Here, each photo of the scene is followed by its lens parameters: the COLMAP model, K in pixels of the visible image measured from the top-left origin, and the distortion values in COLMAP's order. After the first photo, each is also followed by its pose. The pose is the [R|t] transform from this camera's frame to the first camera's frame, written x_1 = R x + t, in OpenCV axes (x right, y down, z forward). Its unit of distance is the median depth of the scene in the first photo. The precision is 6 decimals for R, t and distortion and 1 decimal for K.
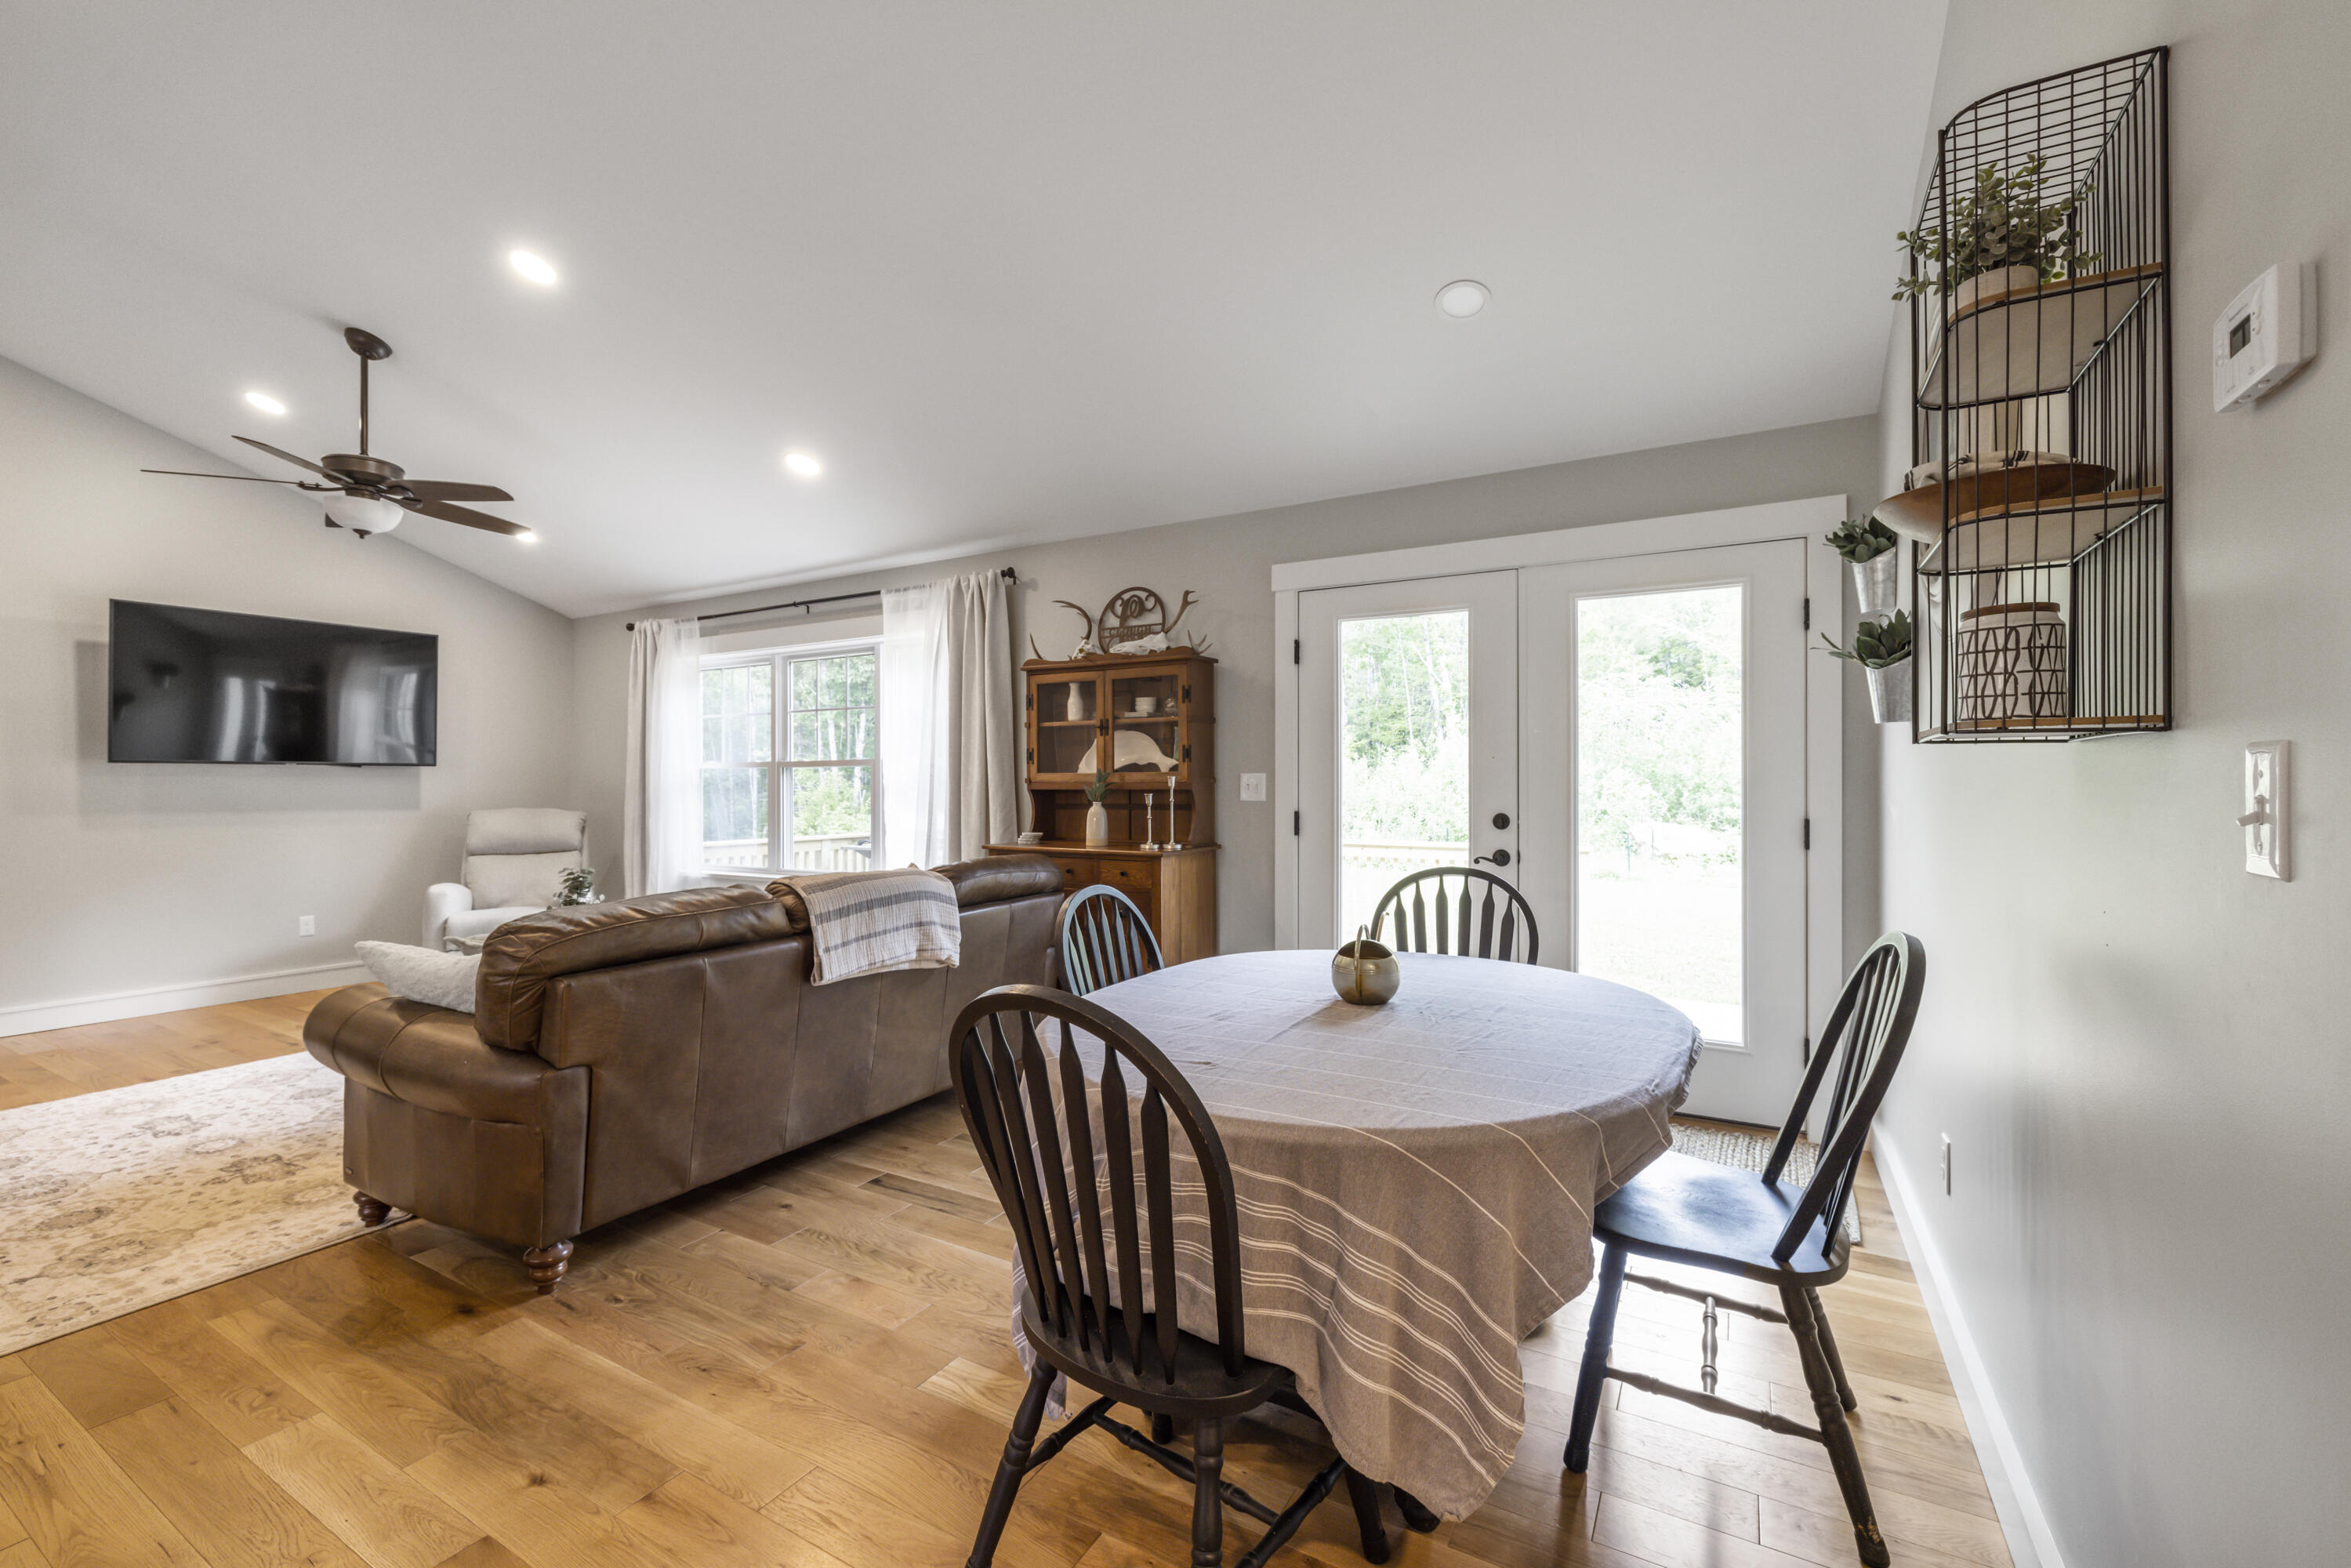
lens RADIAL K [[985.3, 0, 1175.5], [0, 985.3, 784.0], [0, 0, 1]] dist [0.000292, 0.000044]
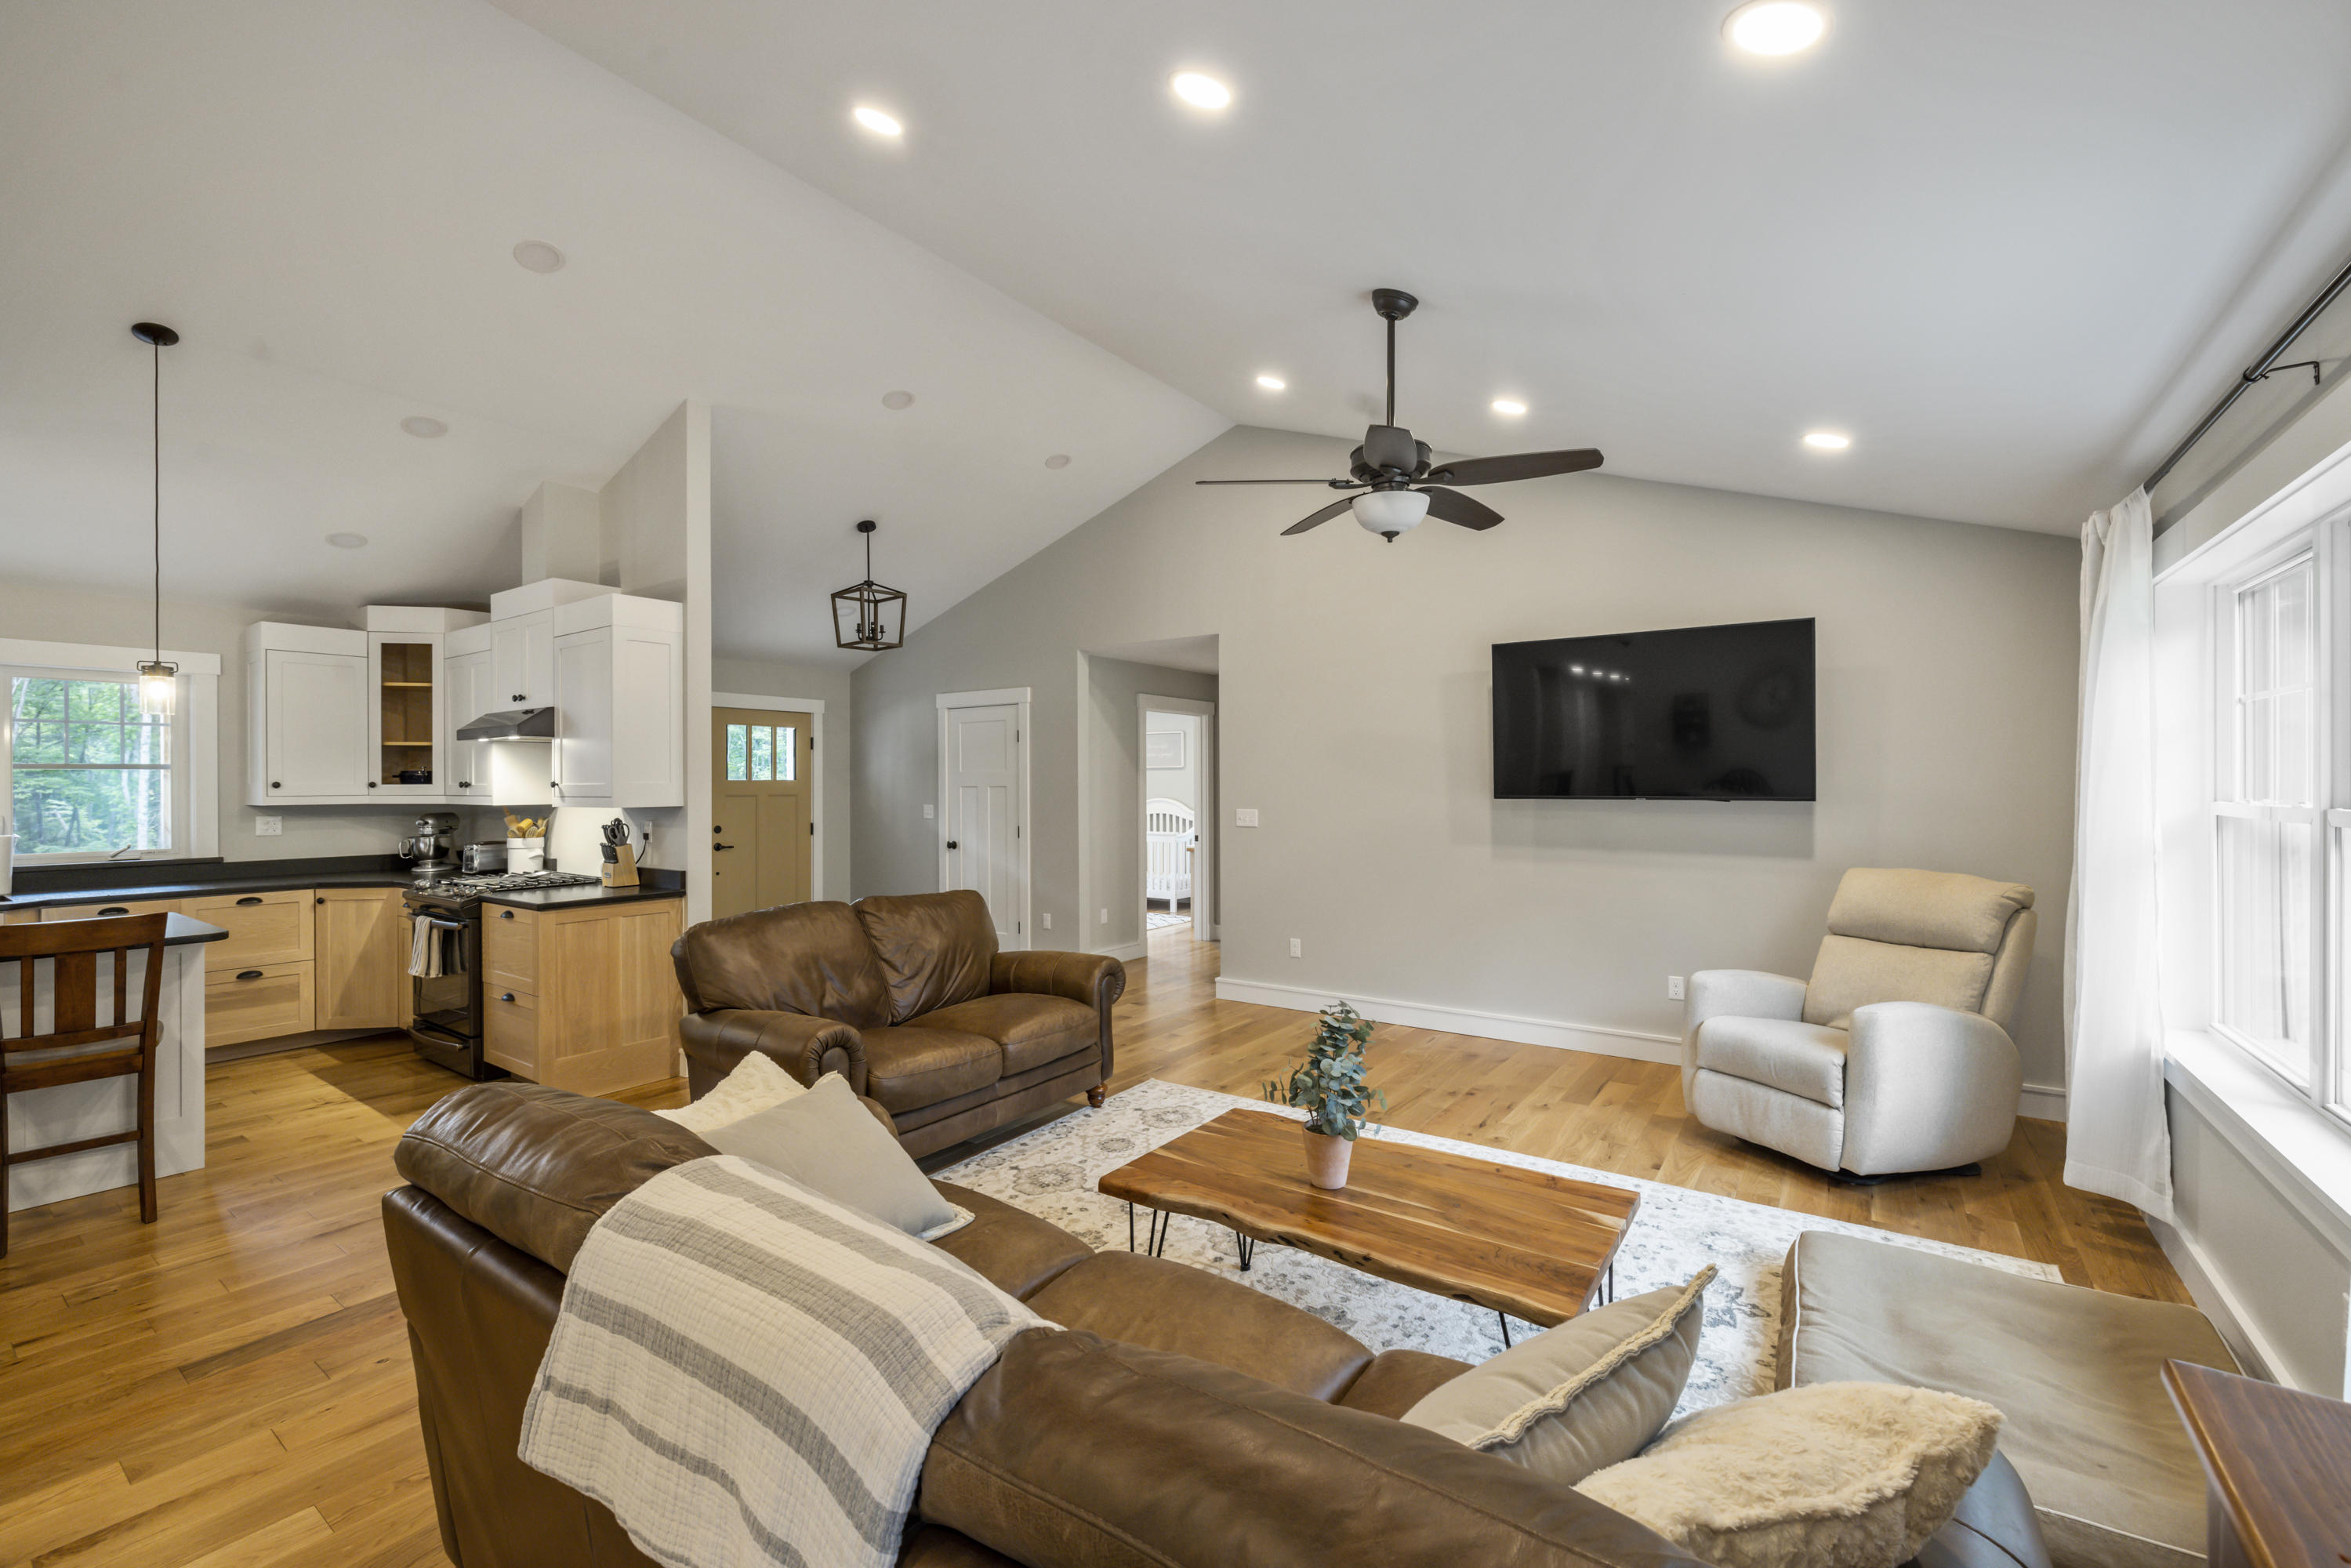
lens RADIAL K [[985.3, 0, 1175.5], [0, 985.3, 784.0], [0, 0, 1]] dist [0.000292, 0.000044]
pose [[-0.084386, 0.002095, -0.996431, 0.010647], [0.001238, 0.999997, 0.001998, -0.040333], [0.996432, -0.001065, -0.084389, 0.748816]]
